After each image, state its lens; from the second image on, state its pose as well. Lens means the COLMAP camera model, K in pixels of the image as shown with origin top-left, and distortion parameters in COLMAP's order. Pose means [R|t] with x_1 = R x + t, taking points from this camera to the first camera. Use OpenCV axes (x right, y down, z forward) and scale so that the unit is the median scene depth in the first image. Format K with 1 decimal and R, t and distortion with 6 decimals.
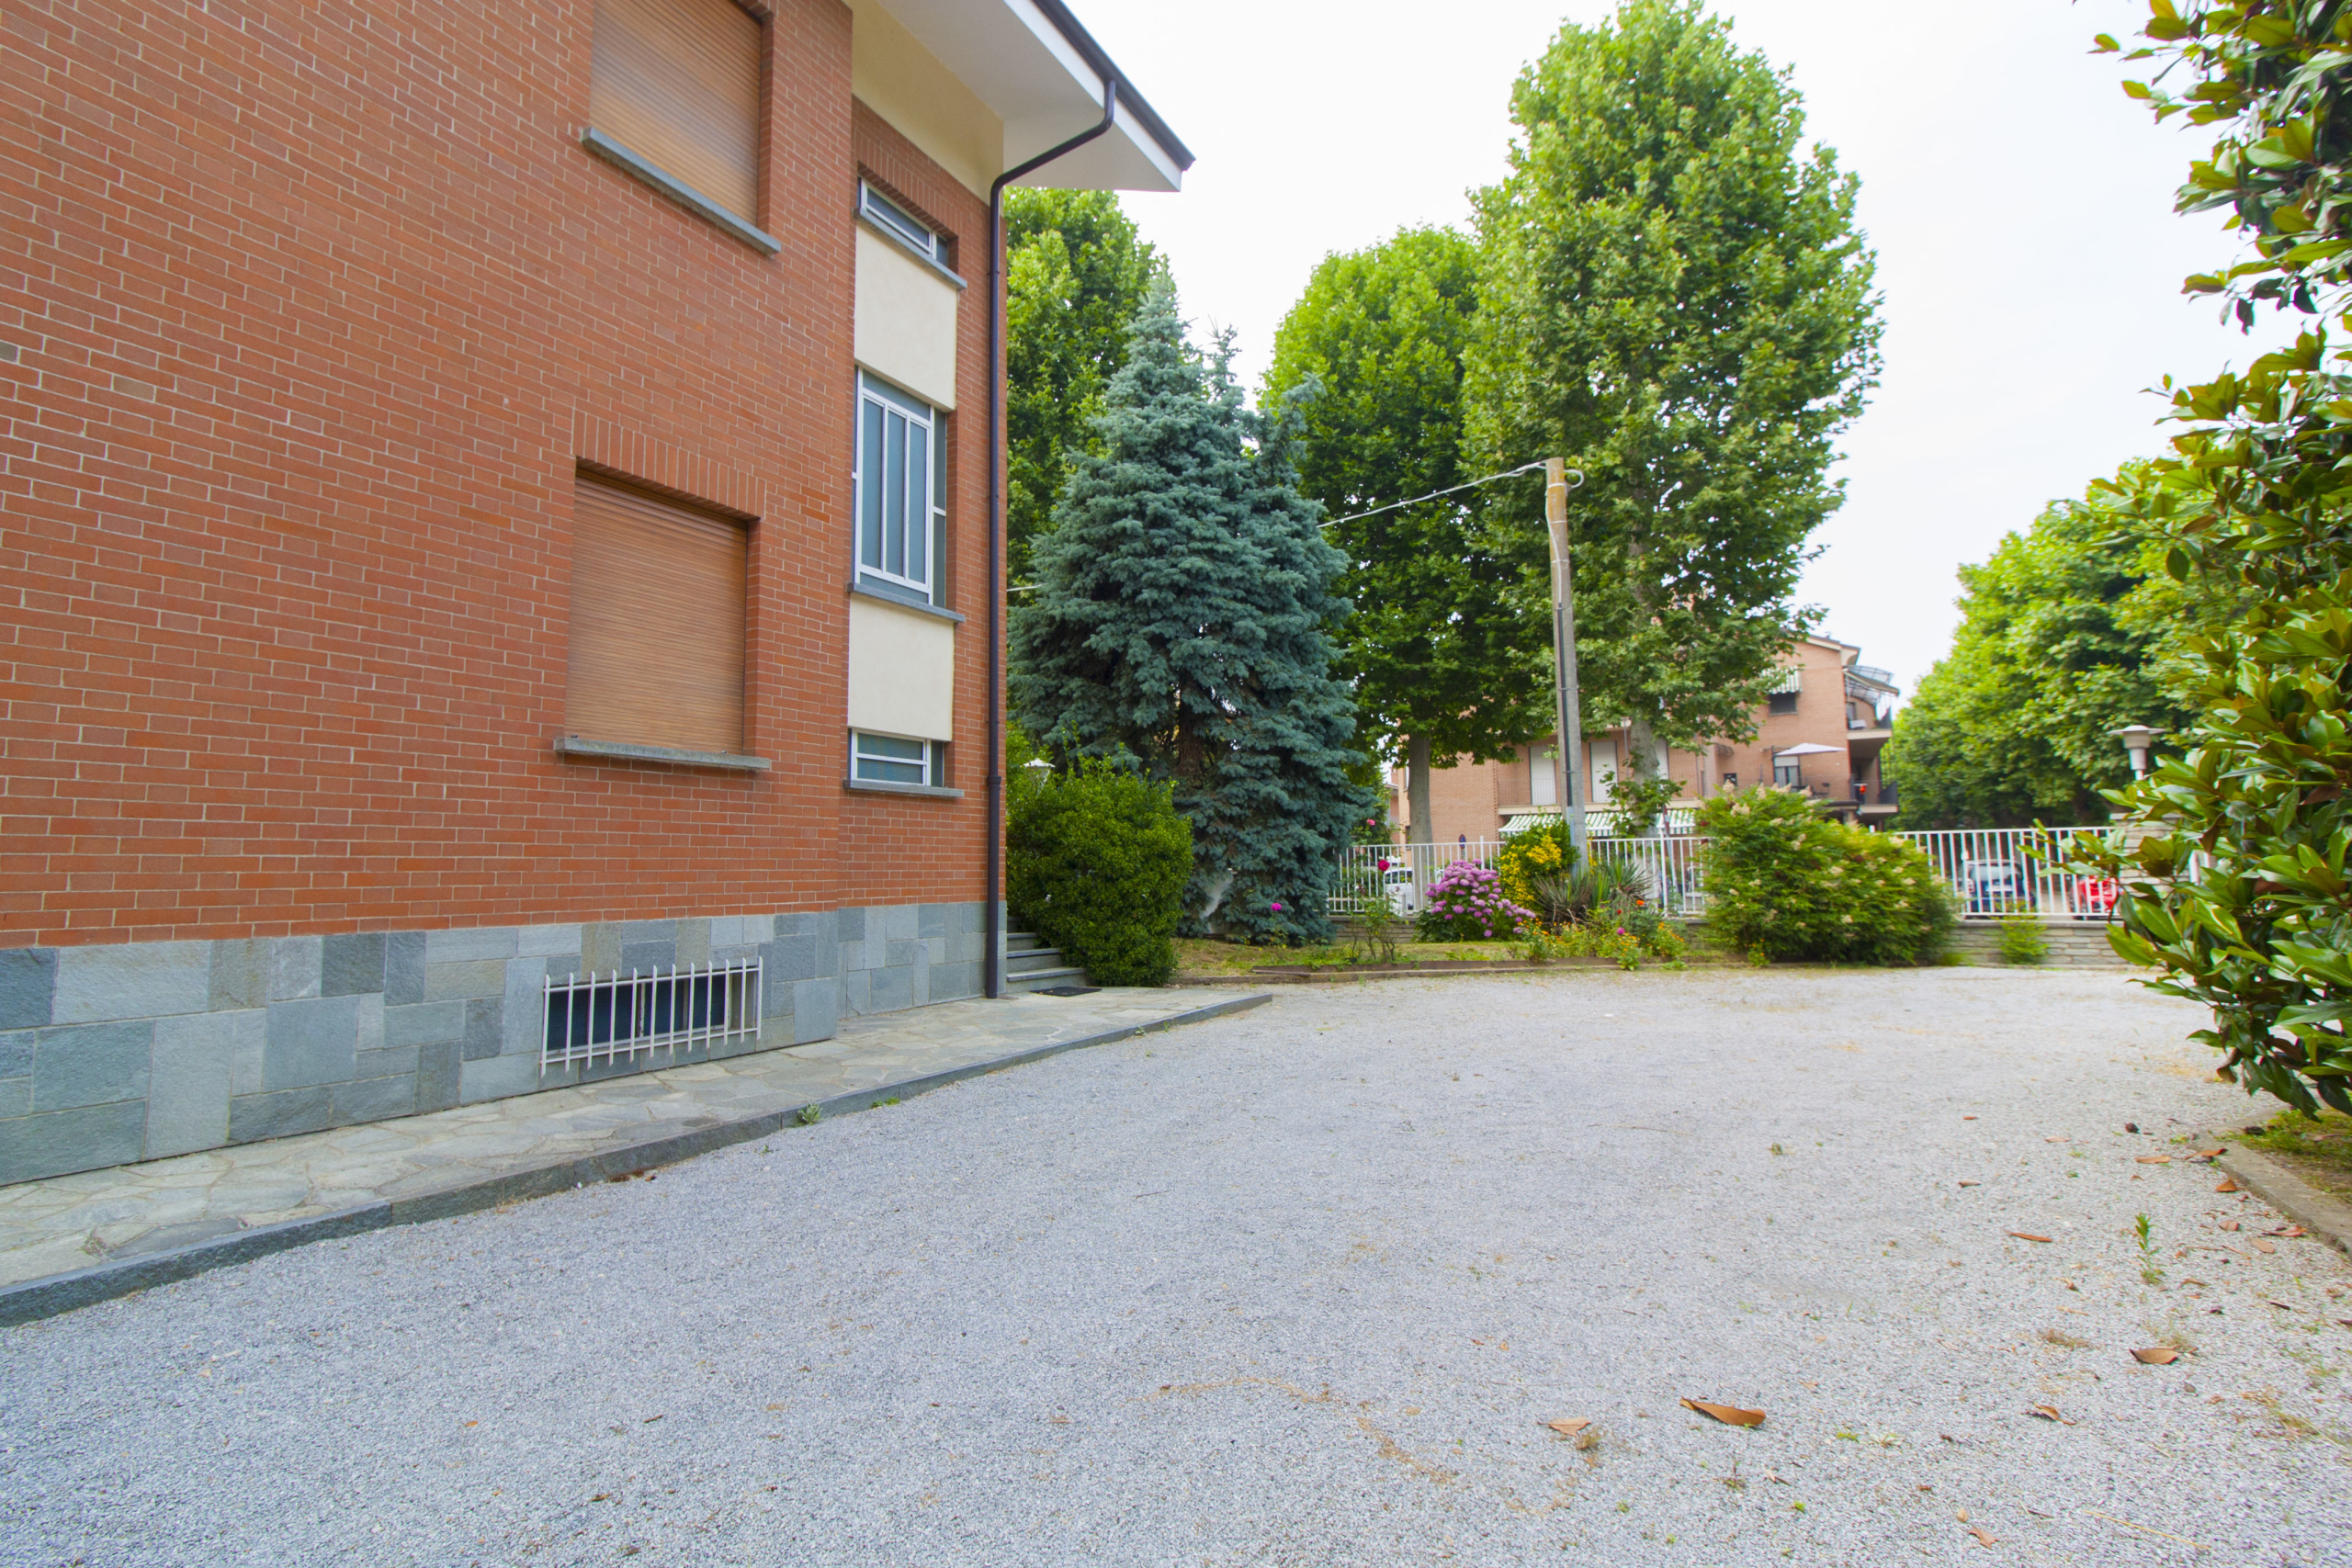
lens RADIAL K [[1082.2, 0, 1169.8], [0, 1082.2, 768.3], [0, 0, 1]] dist [0.001160, 0.000794]
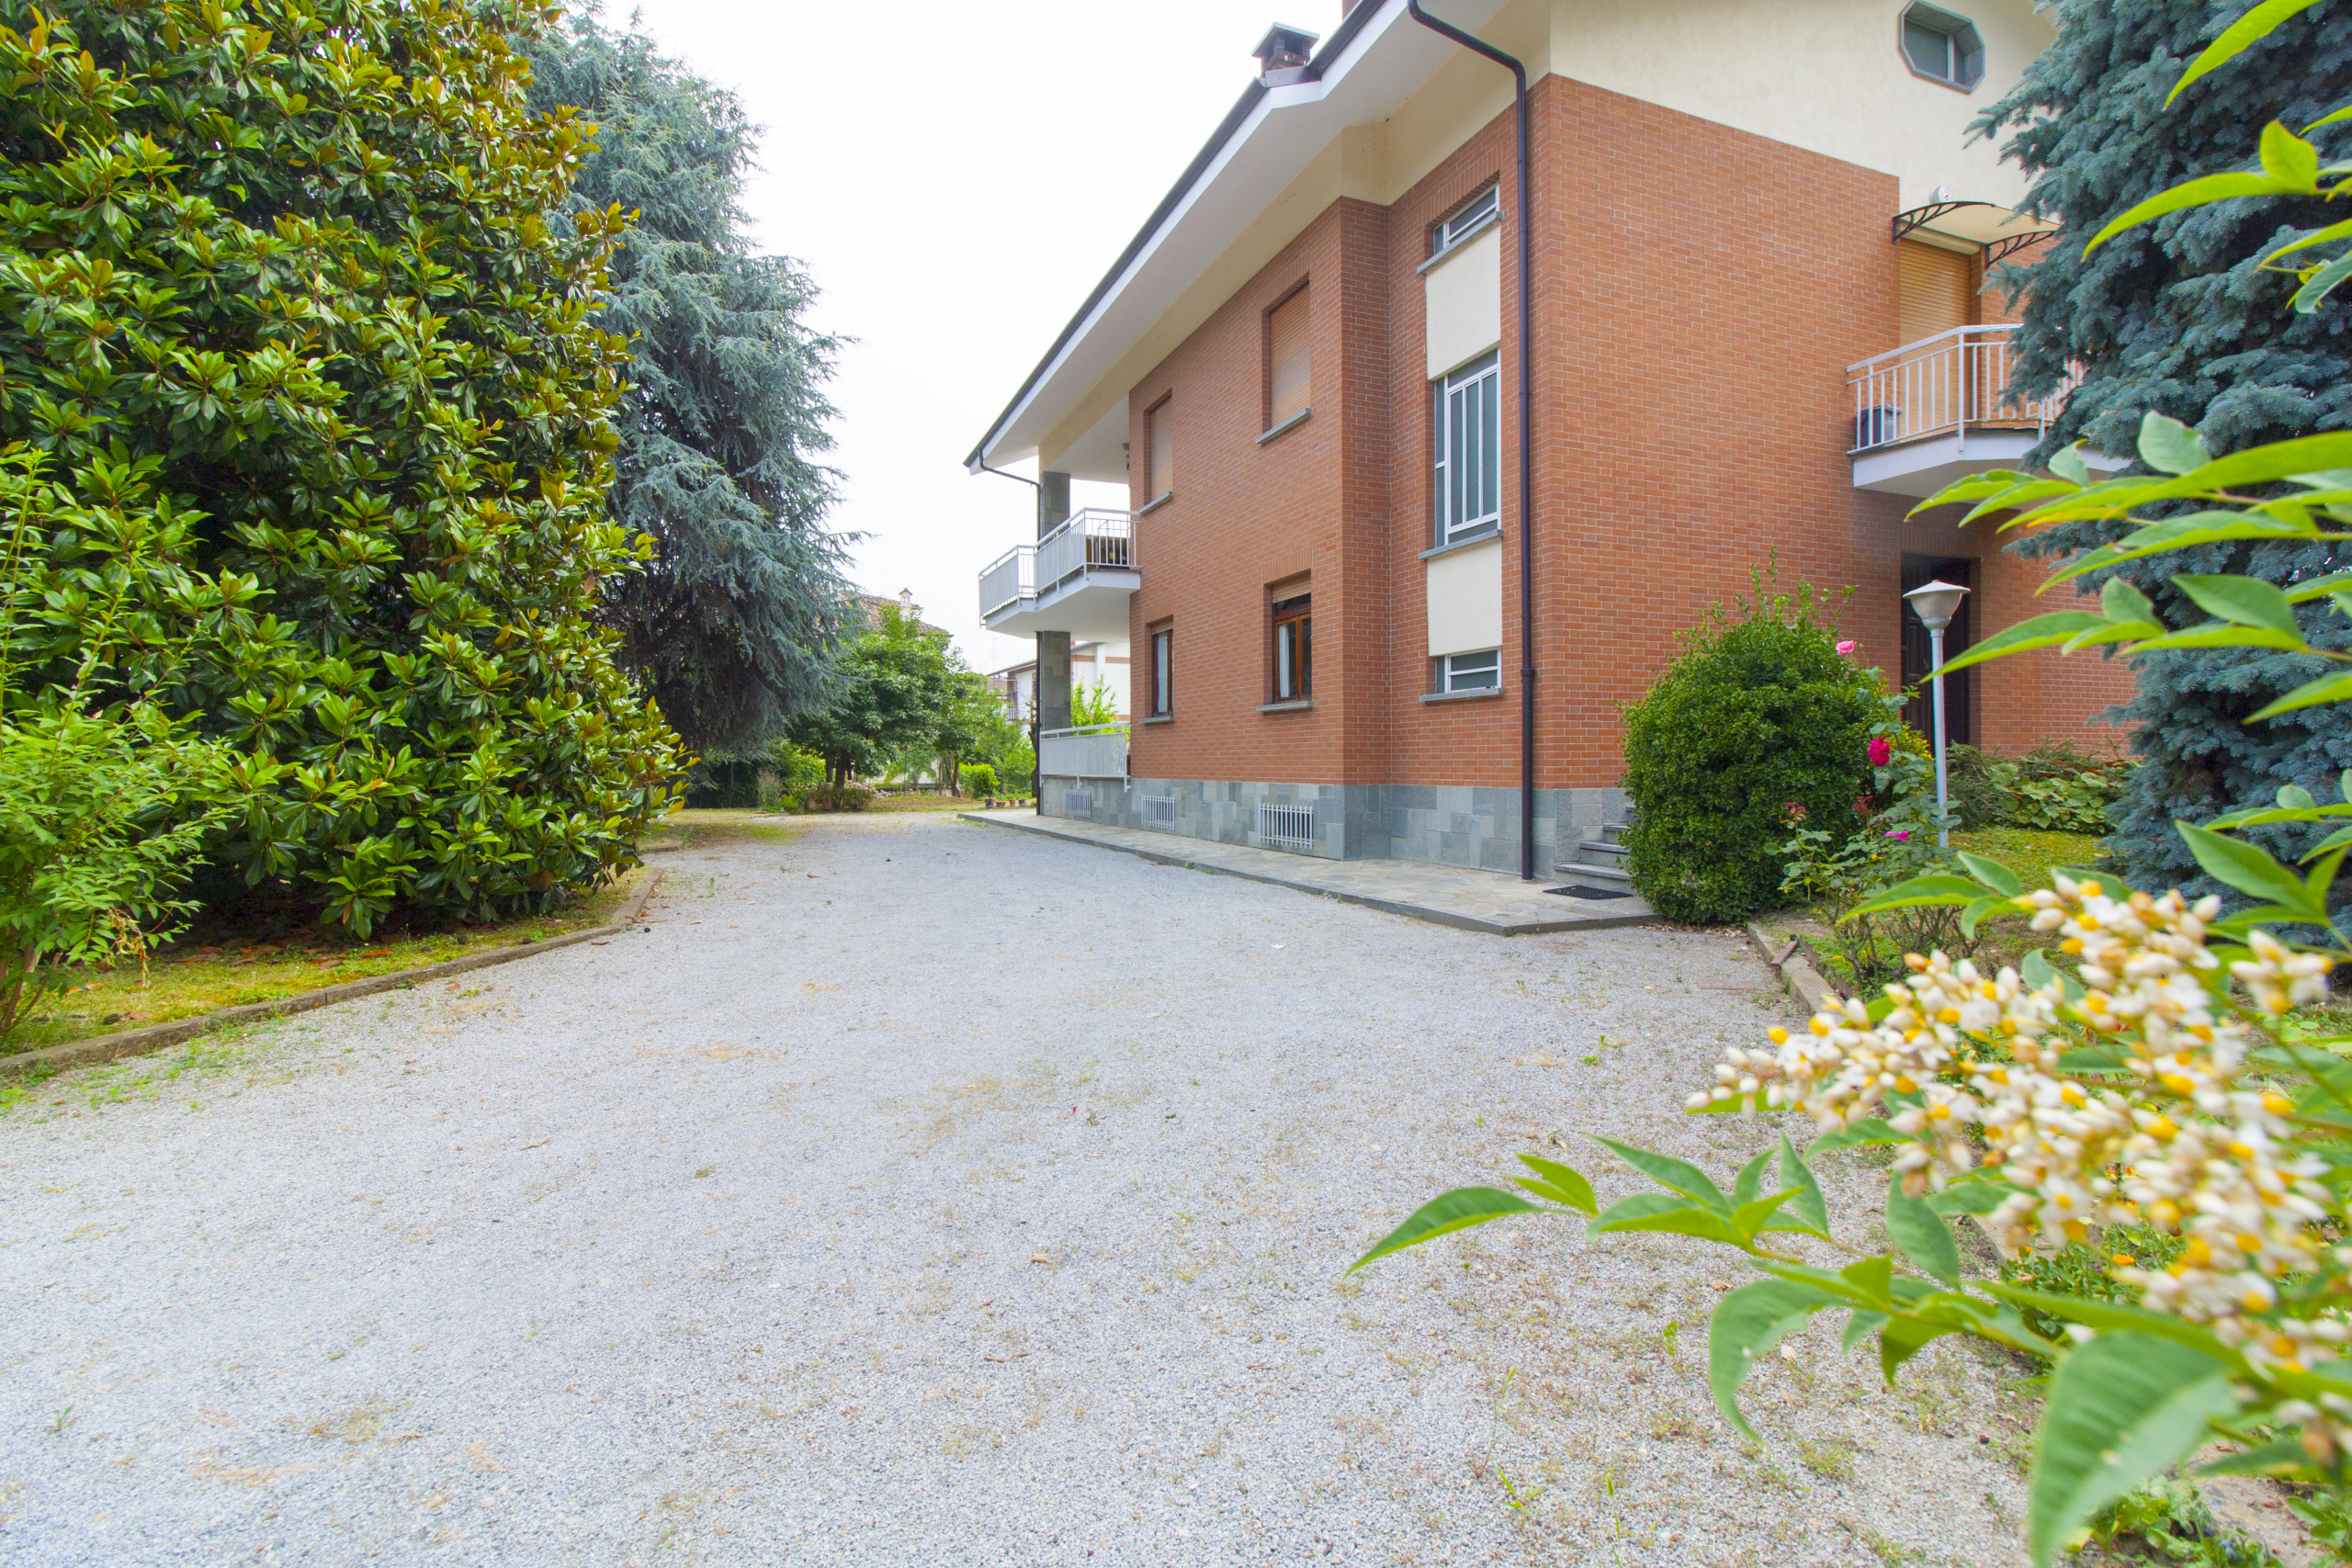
lens RADIAL K [[1082.2, 0, 1169.8], [0, 1082.2, 768.3], [0, 0, 1]] dist [0.001160, 0.000794]
pose [[-0.611049, 0.012885, -0.791488, 0.882163], [0.083627, 0.995323, -0.048359, 0.125450], [0.787163, -0.095739, -0.609269, 1.373946]]
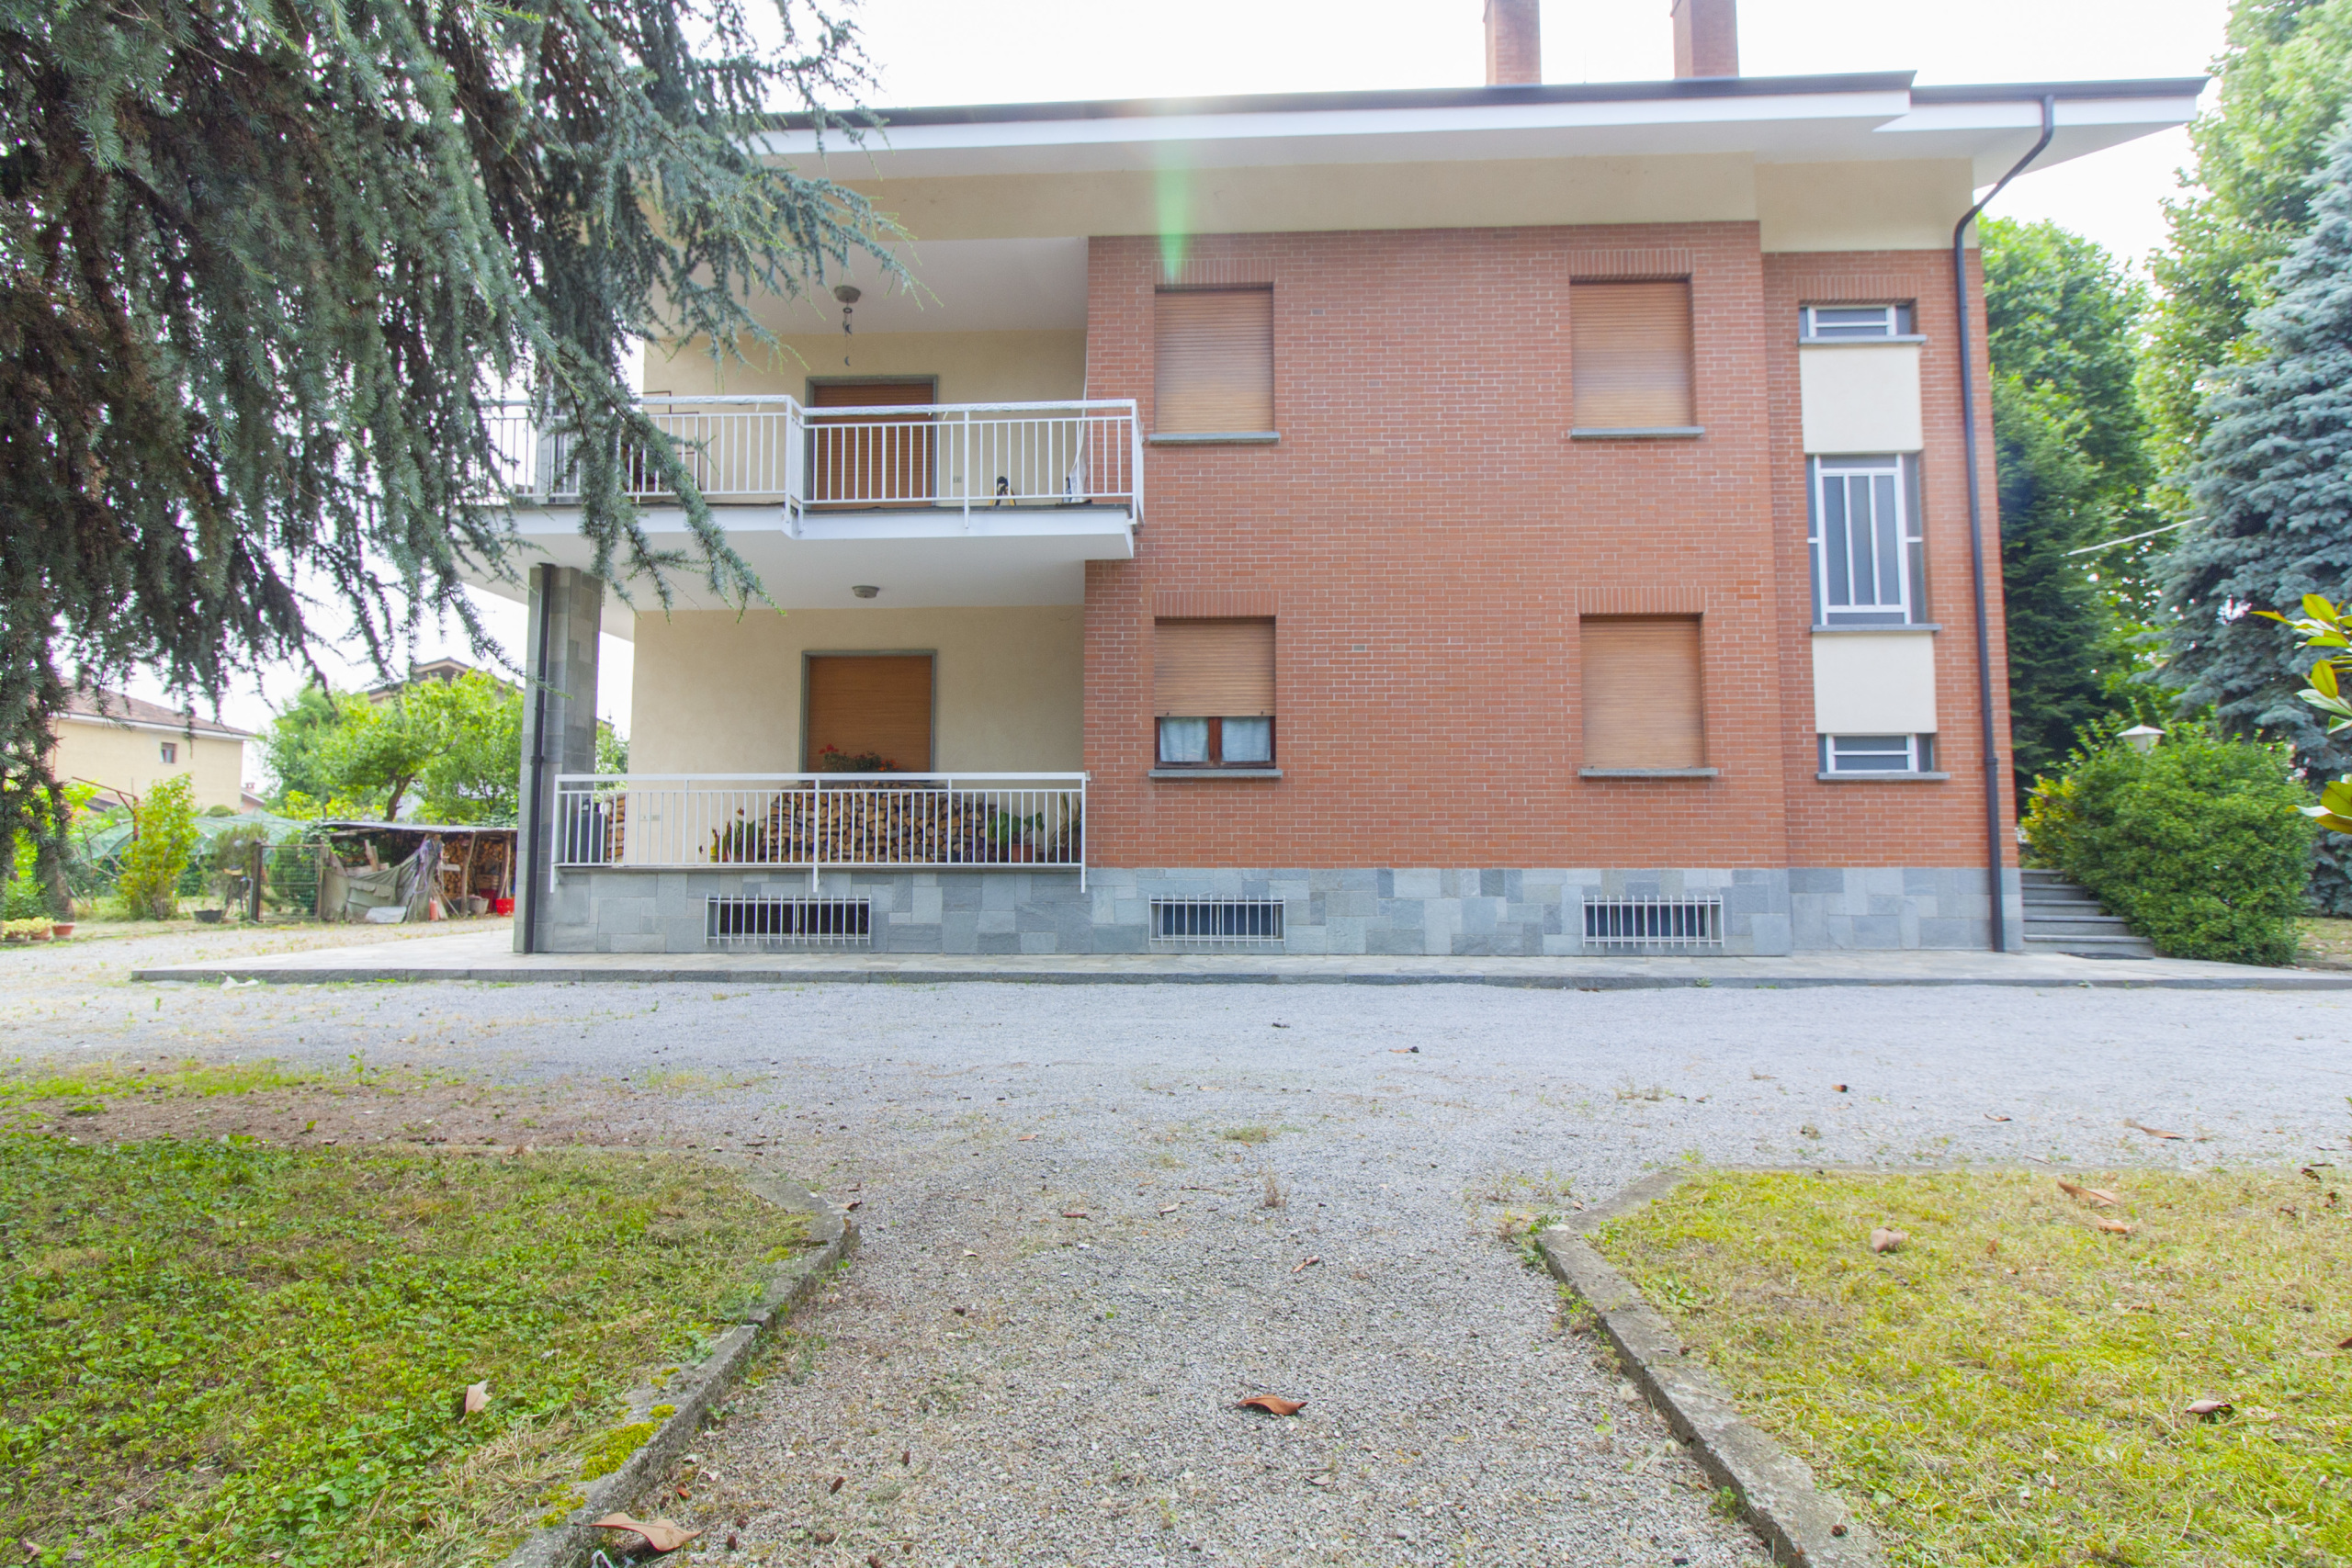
lens RADIAL K [[1132.2, 0, 1174.1], [0, 1132.2, 768.2], [0, 0, 1]] dist [-0.001061, 0.000158]
pose [[0.461518, -0.054923, -0.885429, 0.500189], [0.081589, 0.996479, -0.019285, -0.029391], [0.883371, -0.063341, 0.464374, -0.311206]]
